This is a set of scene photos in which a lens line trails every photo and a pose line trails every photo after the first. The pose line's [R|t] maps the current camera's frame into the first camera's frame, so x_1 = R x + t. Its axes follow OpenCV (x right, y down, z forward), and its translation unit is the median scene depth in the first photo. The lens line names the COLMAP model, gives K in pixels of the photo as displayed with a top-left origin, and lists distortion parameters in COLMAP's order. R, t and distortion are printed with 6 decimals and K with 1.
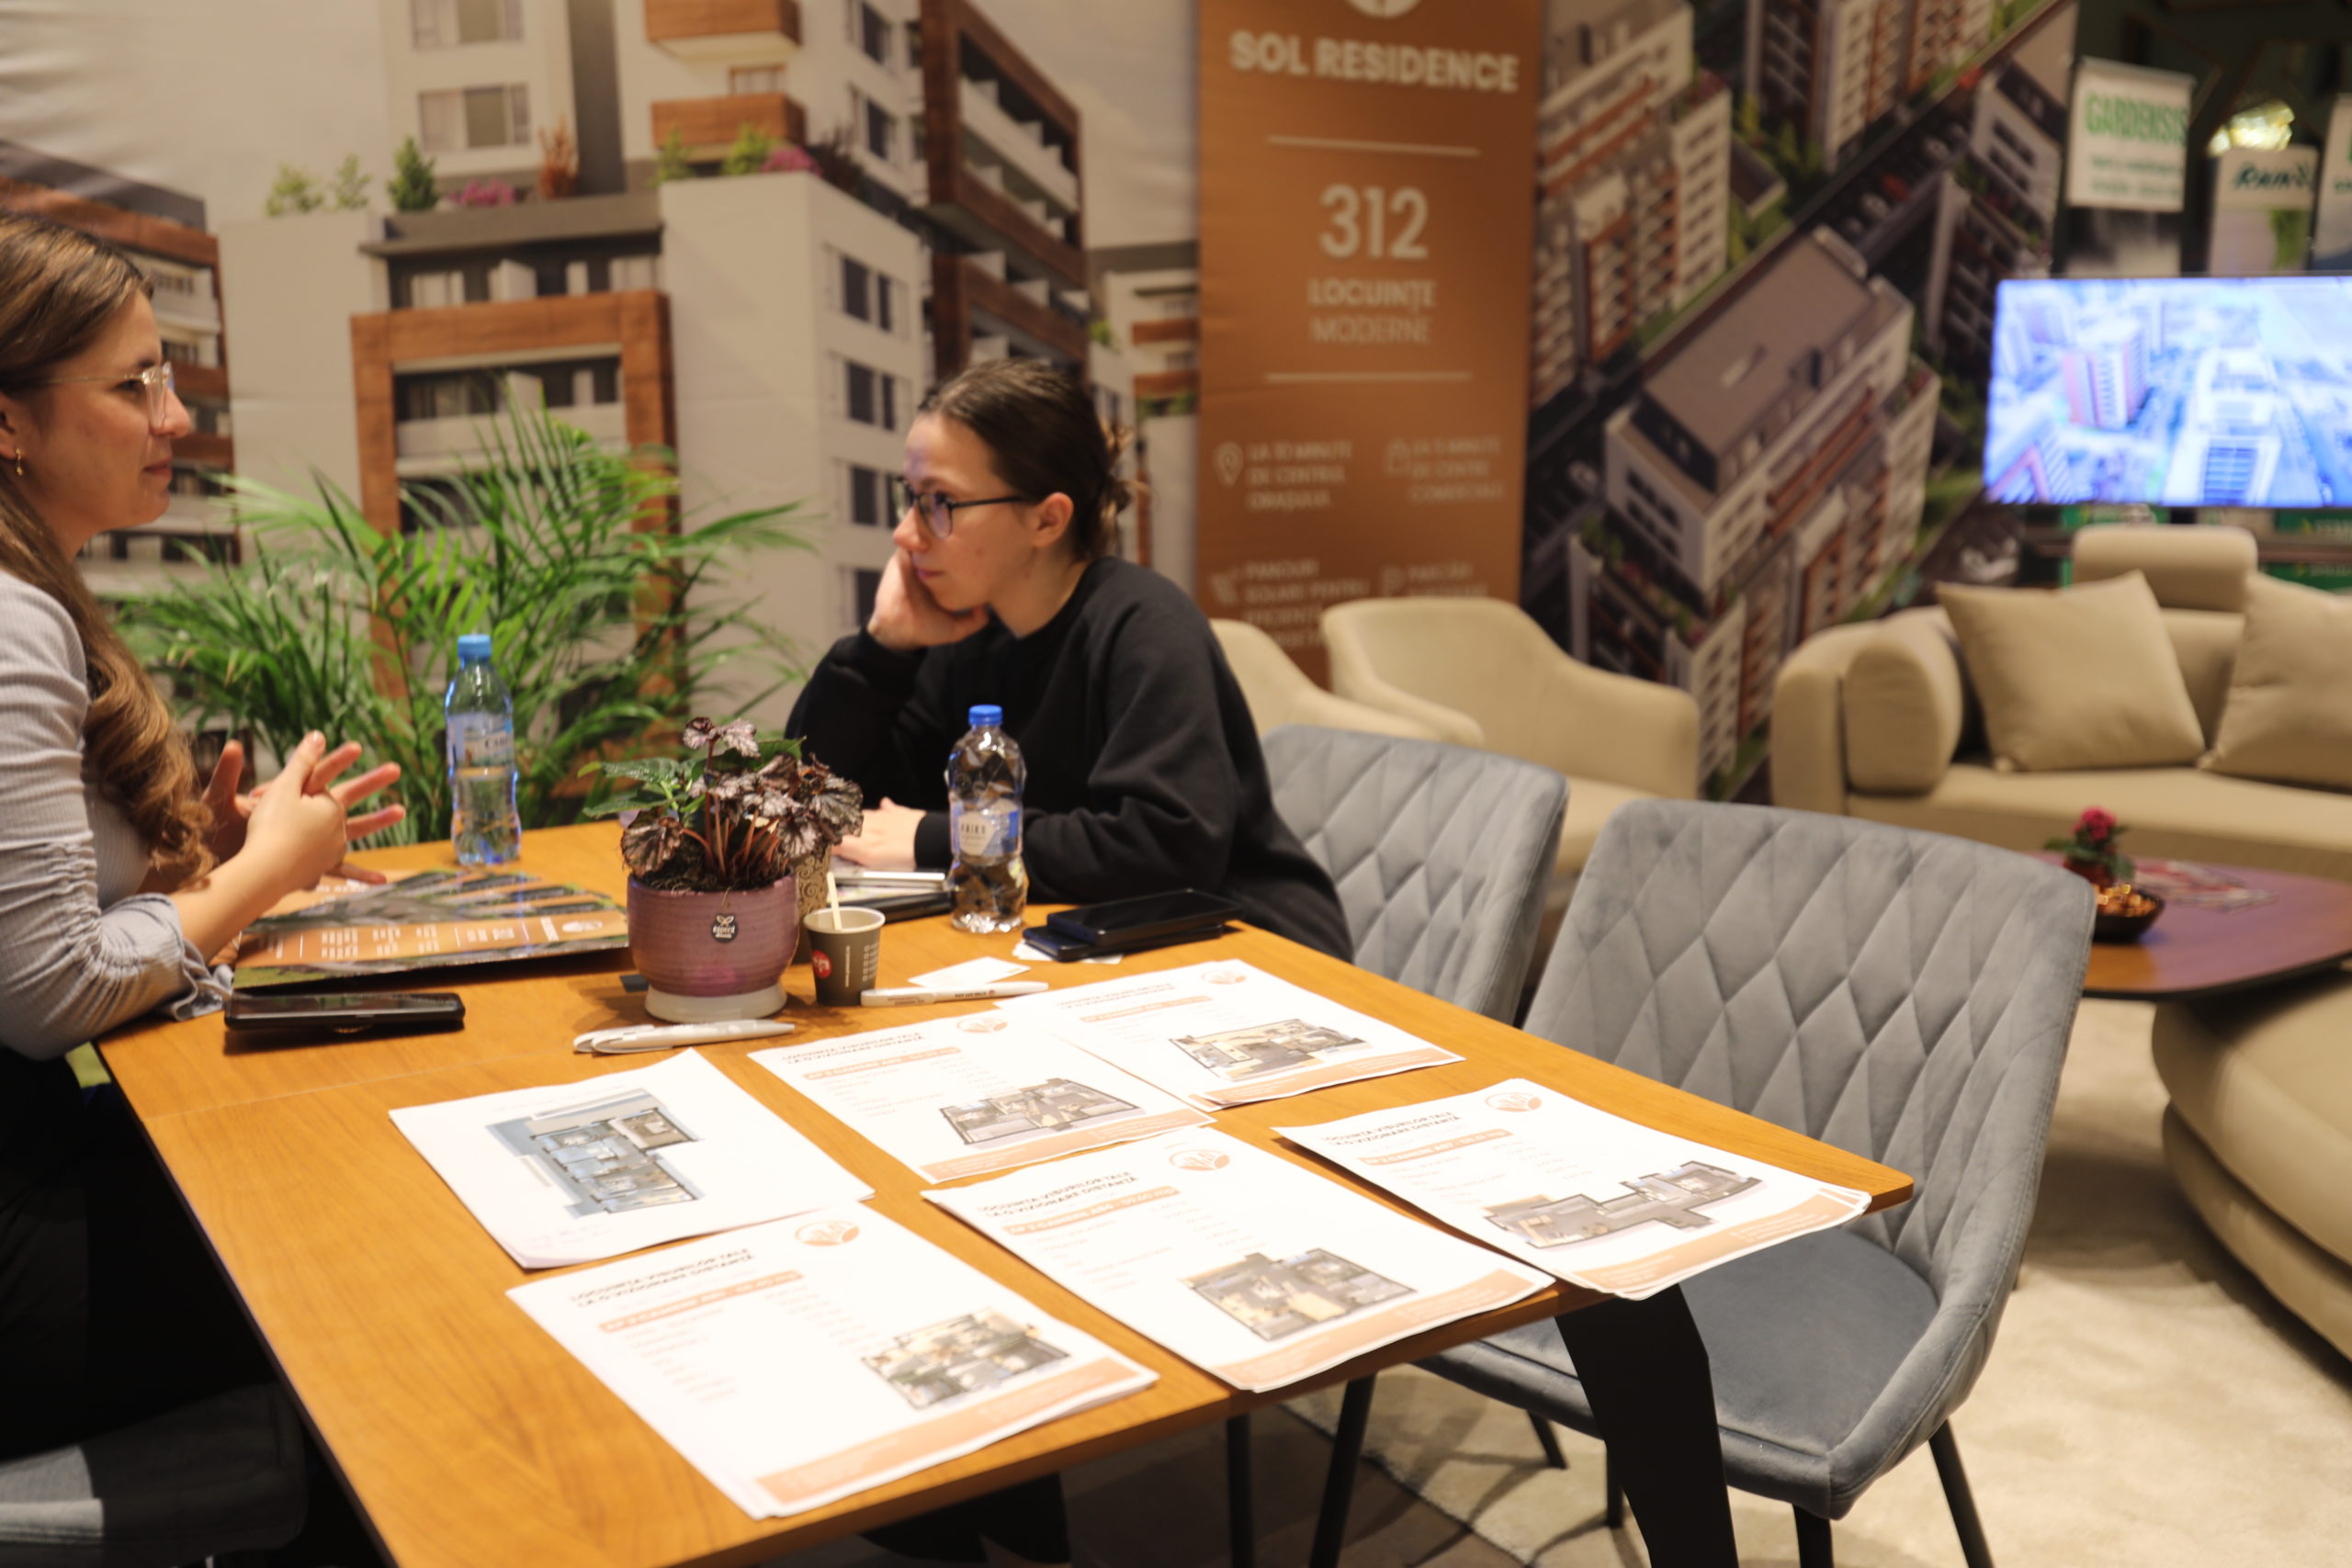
lens RADIAL K [[2220.0, 0, 1176.6], [0, 2220.0, 779.5], [0, 0, 1]] dist [0.029625, 0.000000]
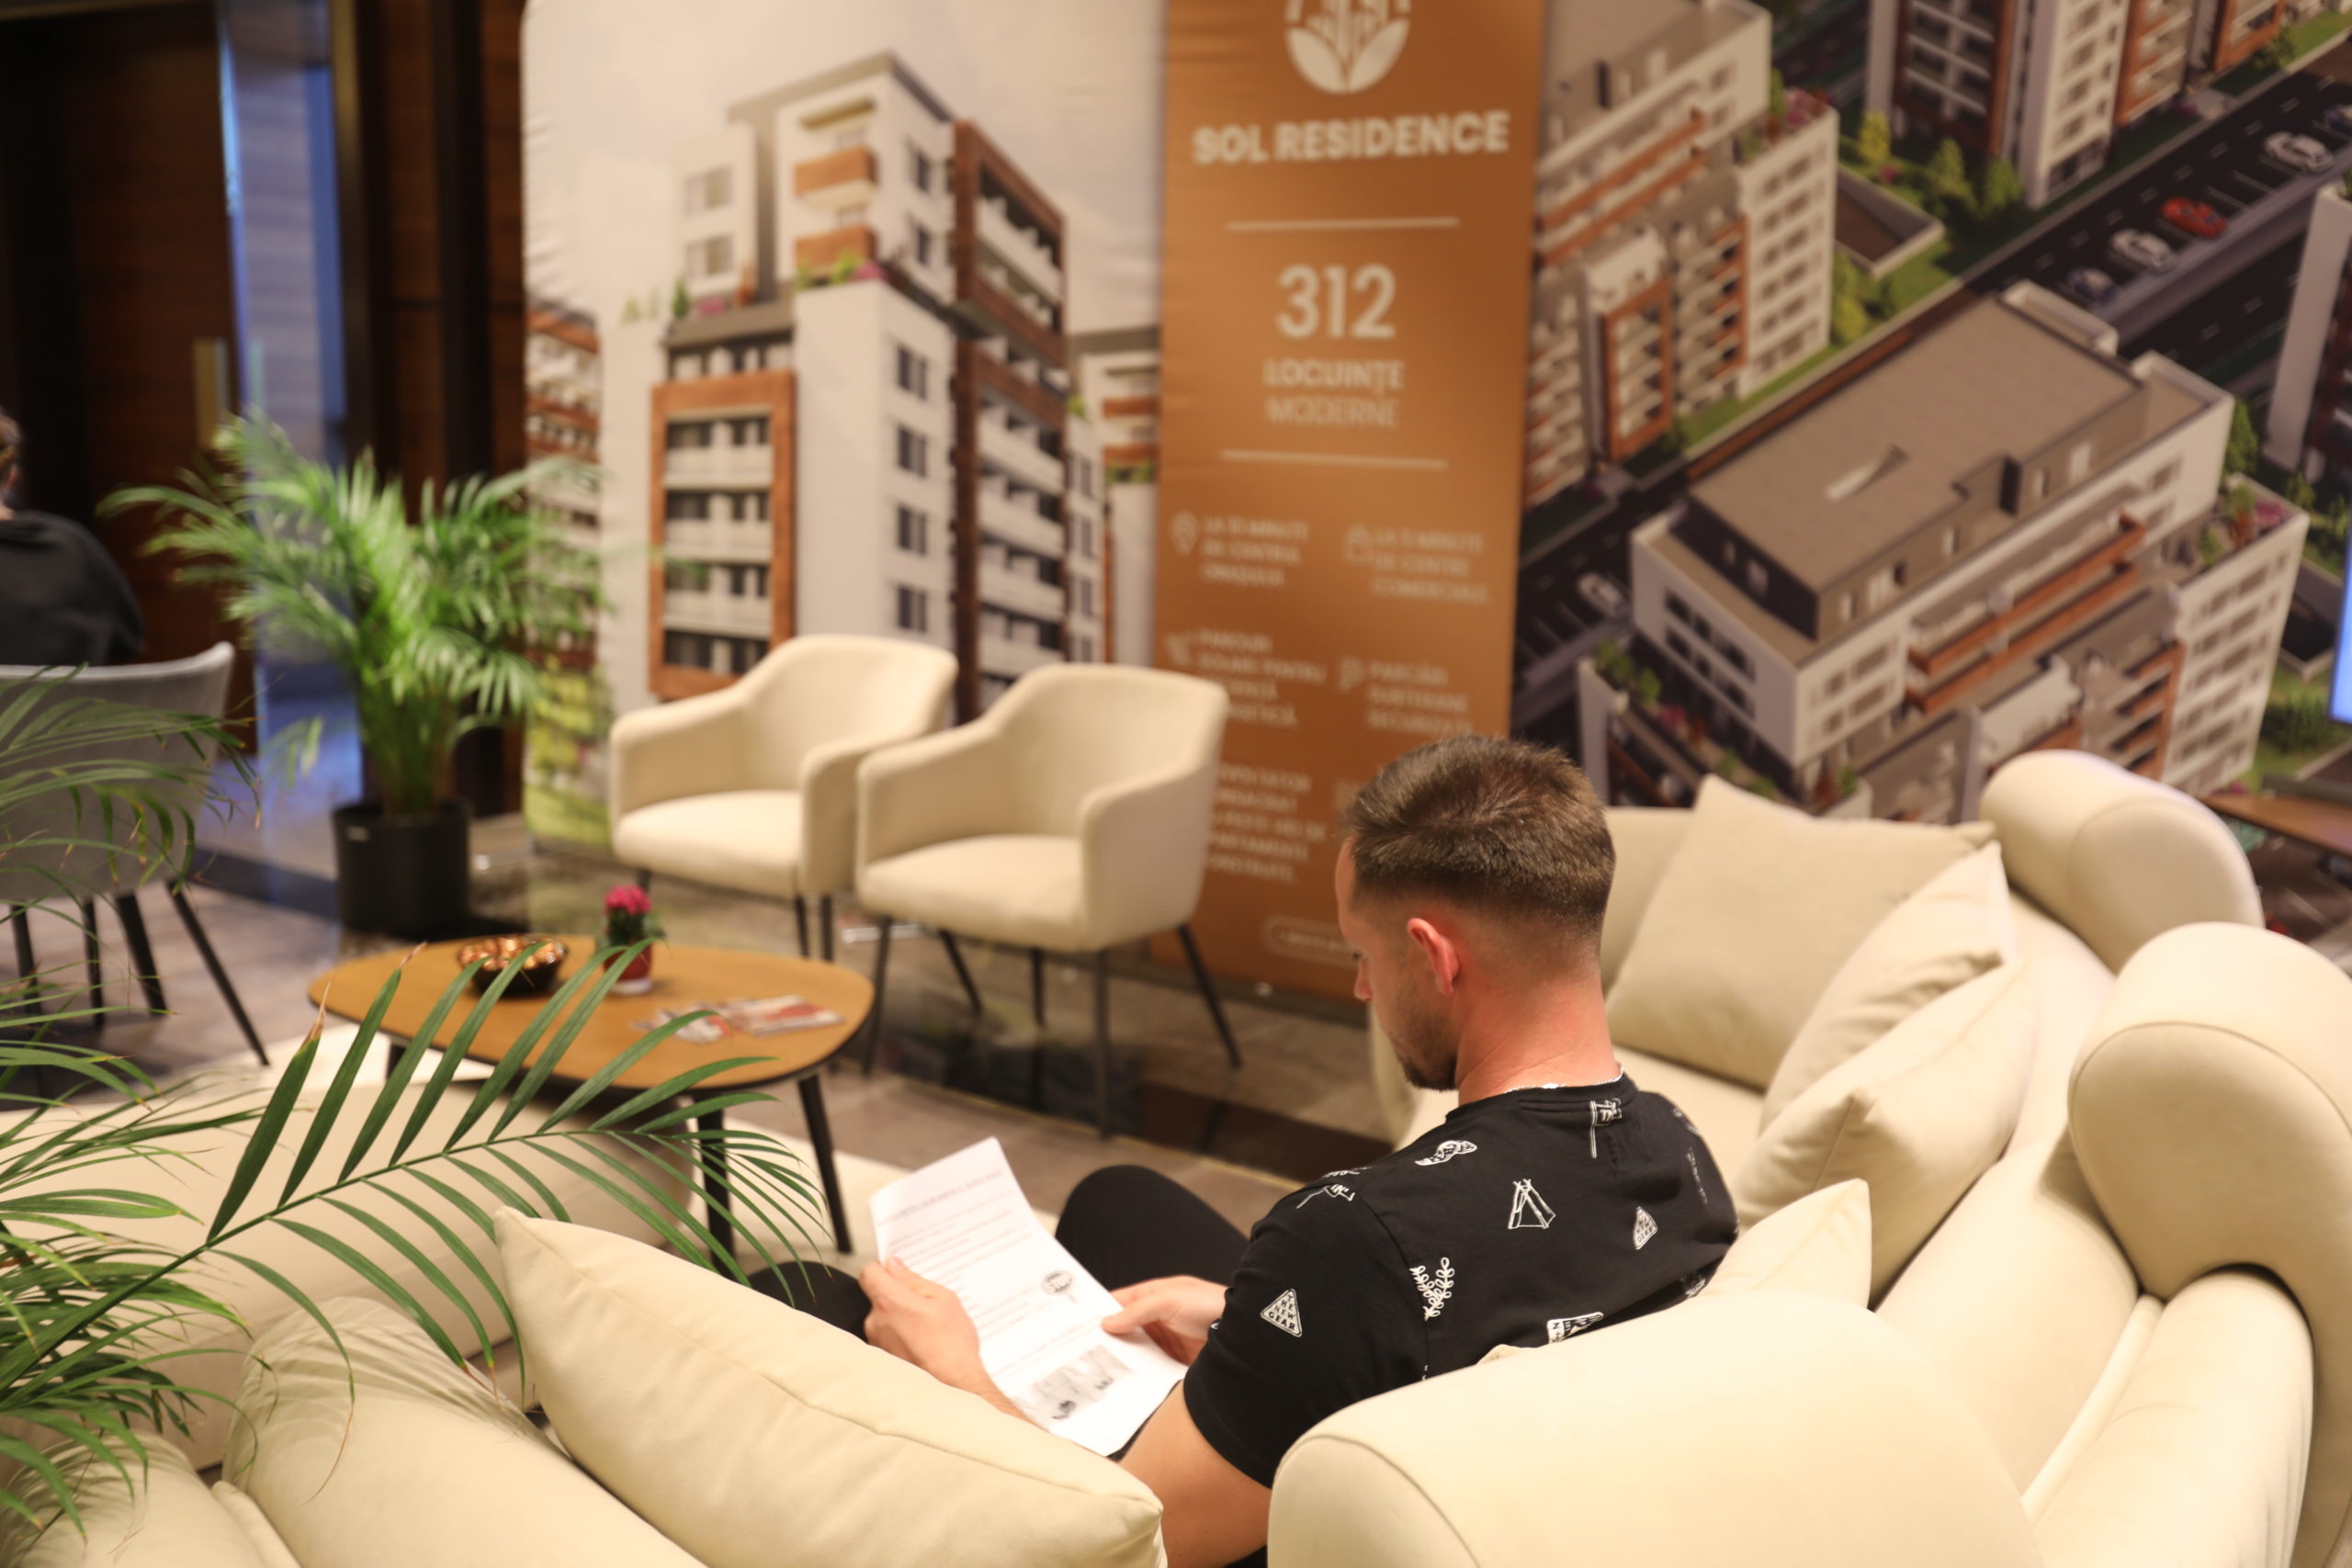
lens RADIAL K [[2220.0, 0, 1175.4], [0, 2220.0, 793.6], [0, 0, 1]] dist [0.029625, 0.000000]
pose [[0.356804, 0.172660, -0.918085, 0.978351], [-0.208302, 0.972733, 0.101983, -0.123273], [0.910660, 0.154851, 0.383041, 0.585313]]
